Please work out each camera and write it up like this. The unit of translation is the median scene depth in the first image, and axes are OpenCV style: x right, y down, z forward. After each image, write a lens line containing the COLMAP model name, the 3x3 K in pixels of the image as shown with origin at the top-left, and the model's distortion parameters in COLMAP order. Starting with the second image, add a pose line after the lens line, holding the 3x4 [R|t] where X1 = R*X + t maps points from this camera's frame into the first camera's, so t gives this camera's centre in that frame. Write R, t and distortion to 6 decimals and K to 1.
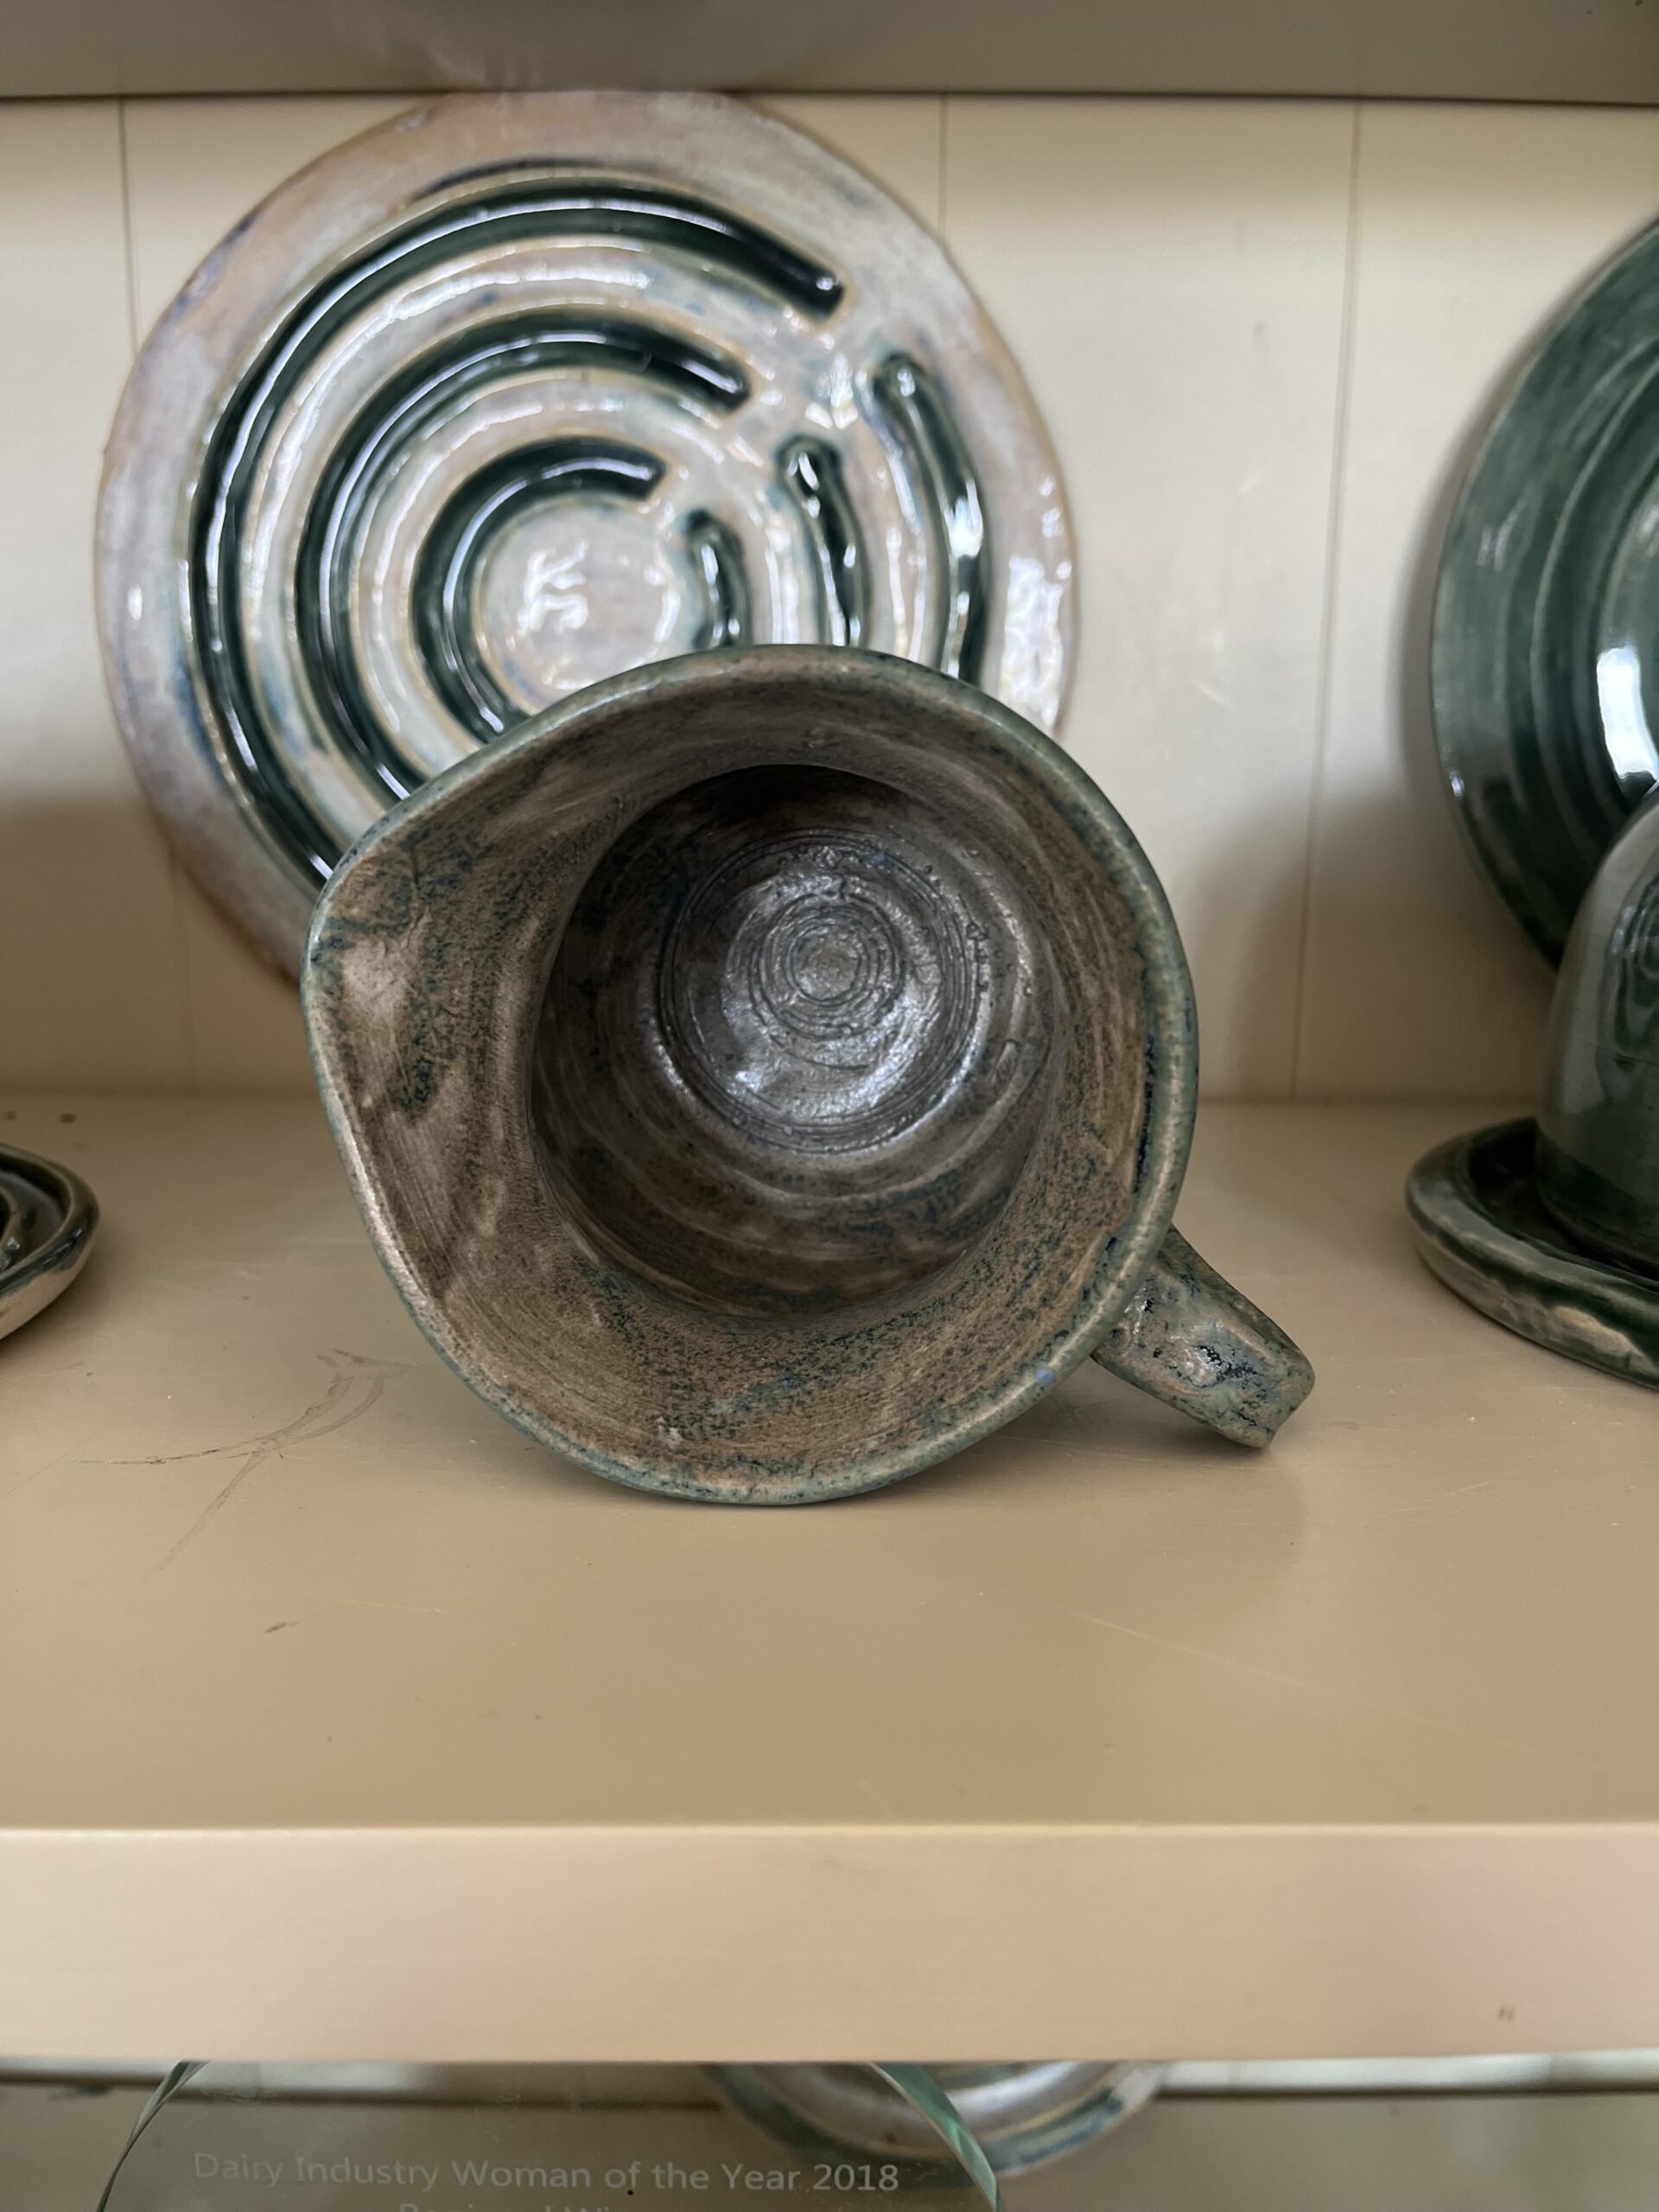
lens RADIAL K [[1731.9, 0, 834.8], [0, 1731.9, 1115.7], [0, 0, 1]] dist [0.040688, -0.073810]
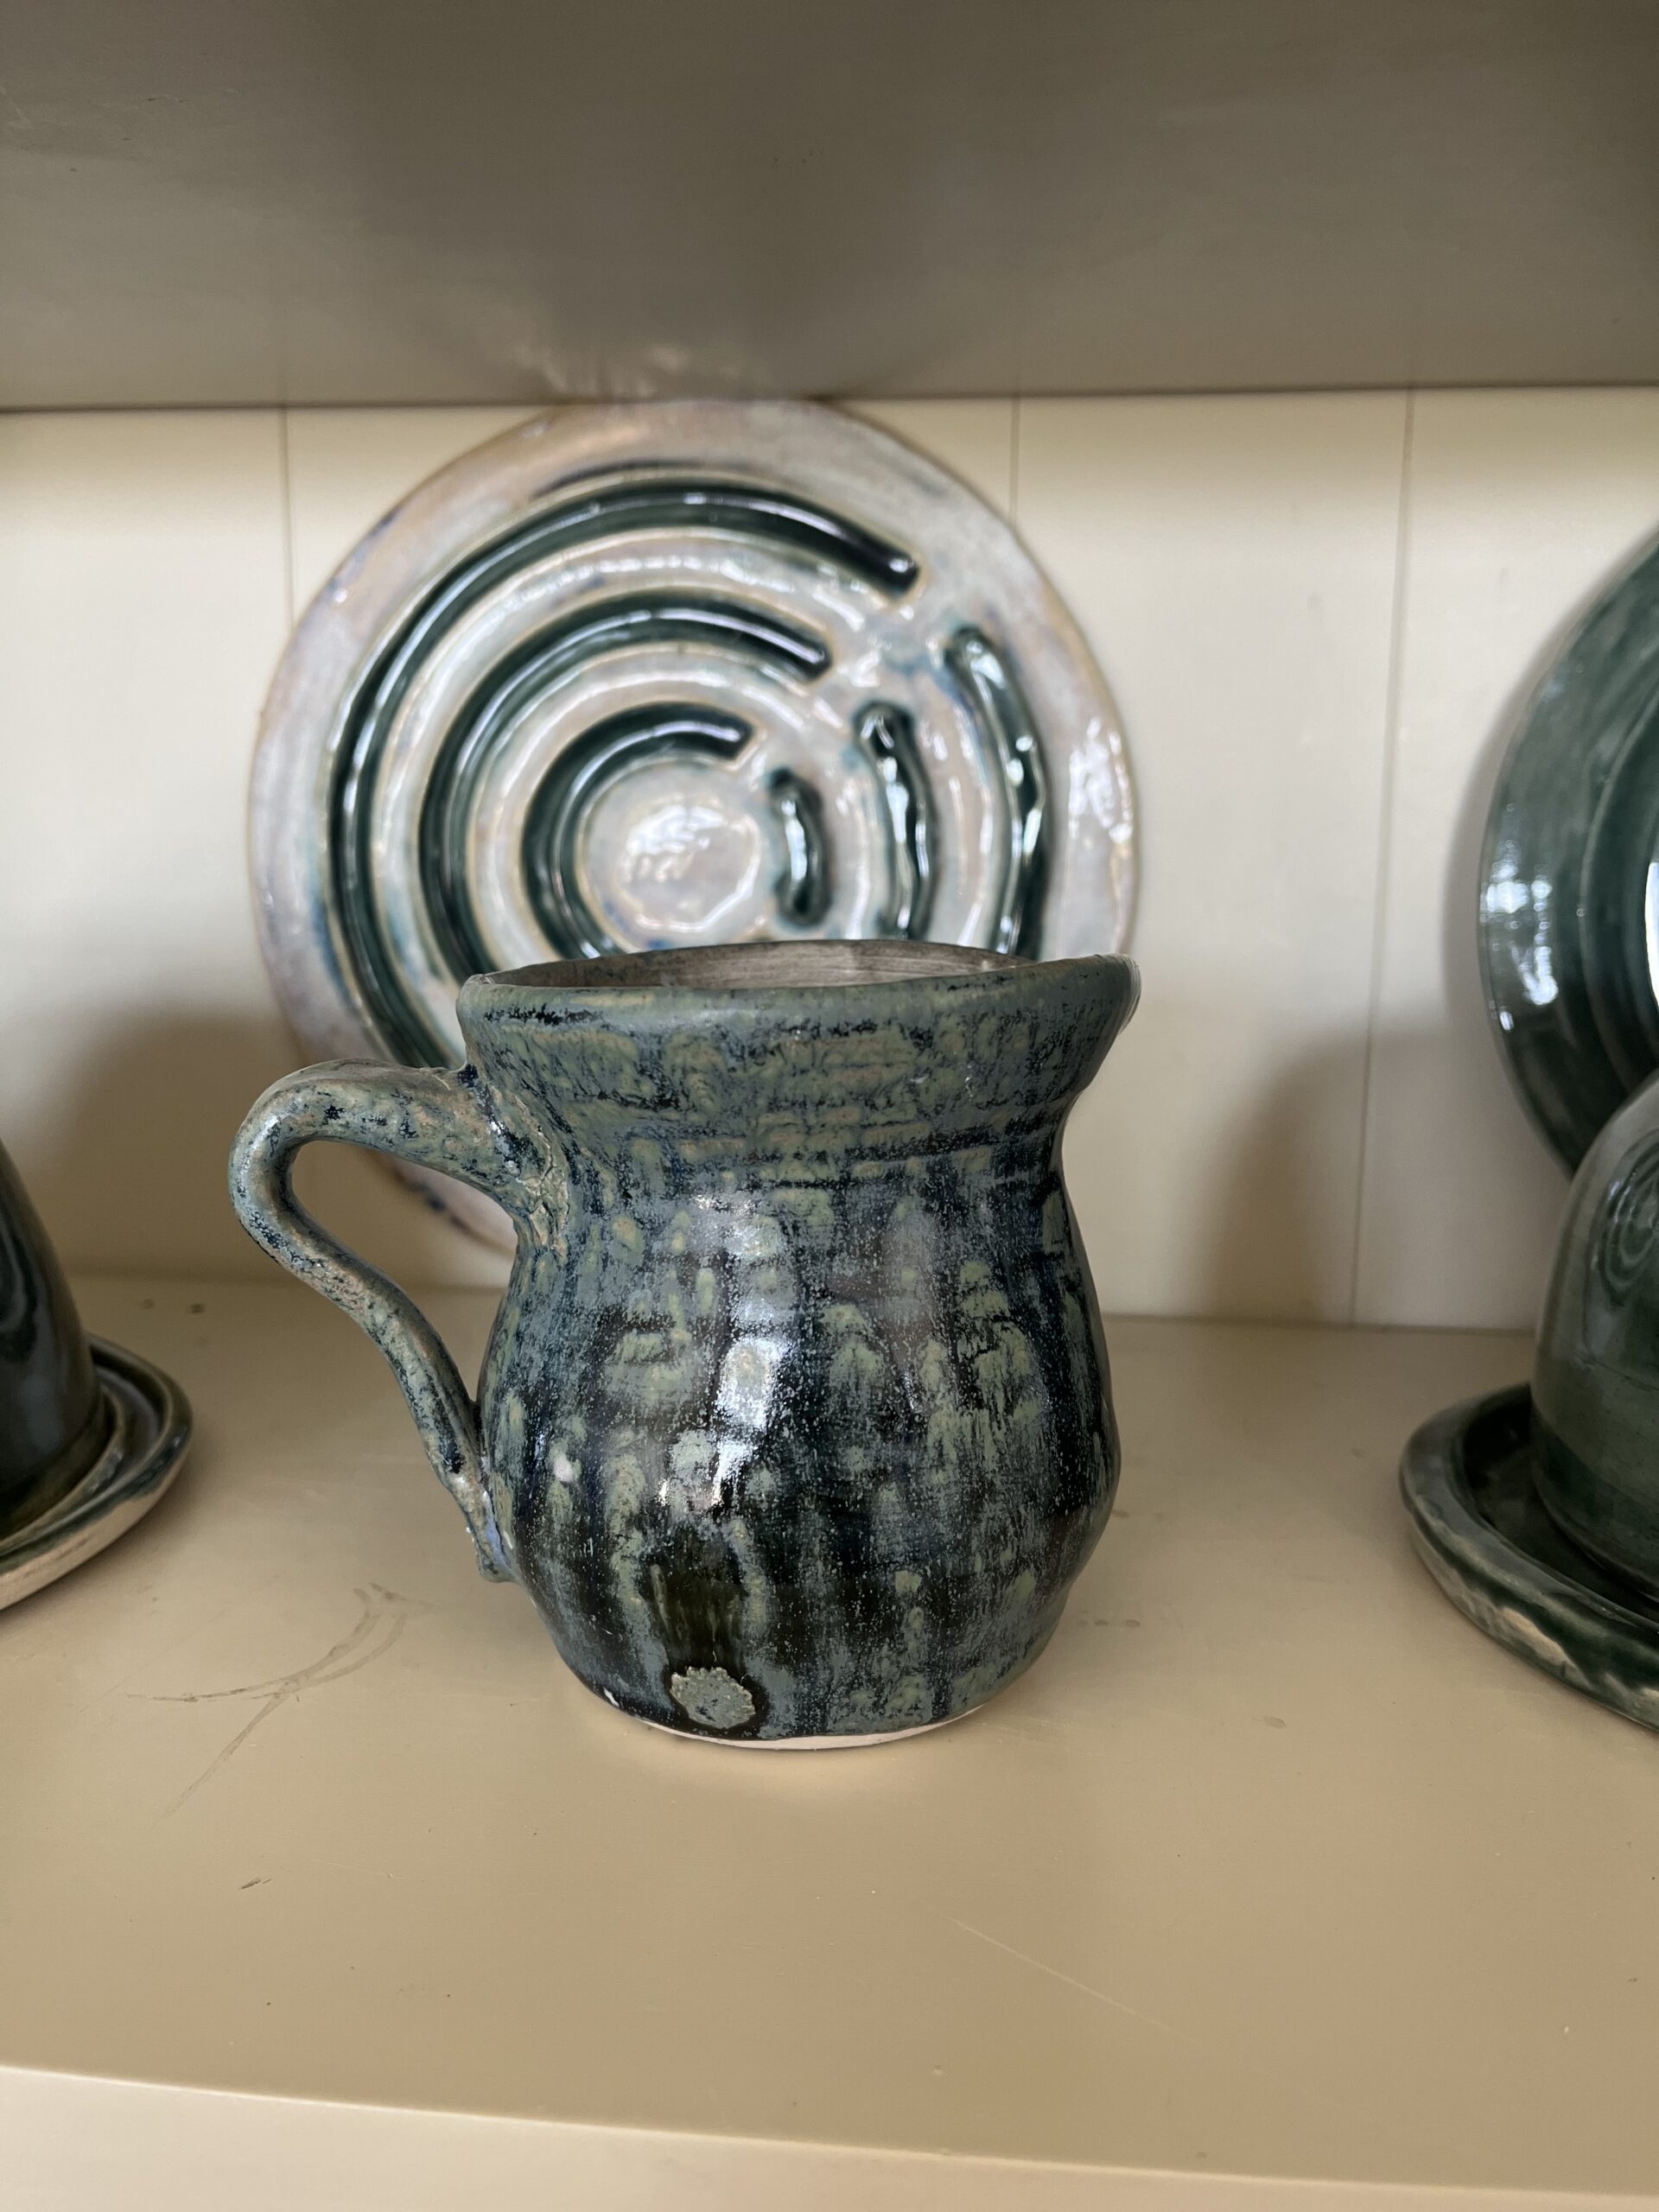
lens RADIAL K [[1731.9, 0, 835.0], [0, 1731.9, 1110.6], [0, 0, 1]] dist [0.040688, -0.073810]
pose [[0.993923, 0.024149, -0.107397, 0.077304], [-0.030913, 0.997612, -0.061770, -0.069563], [0.105649, 0.064715, 0.992295, -0.059376]]
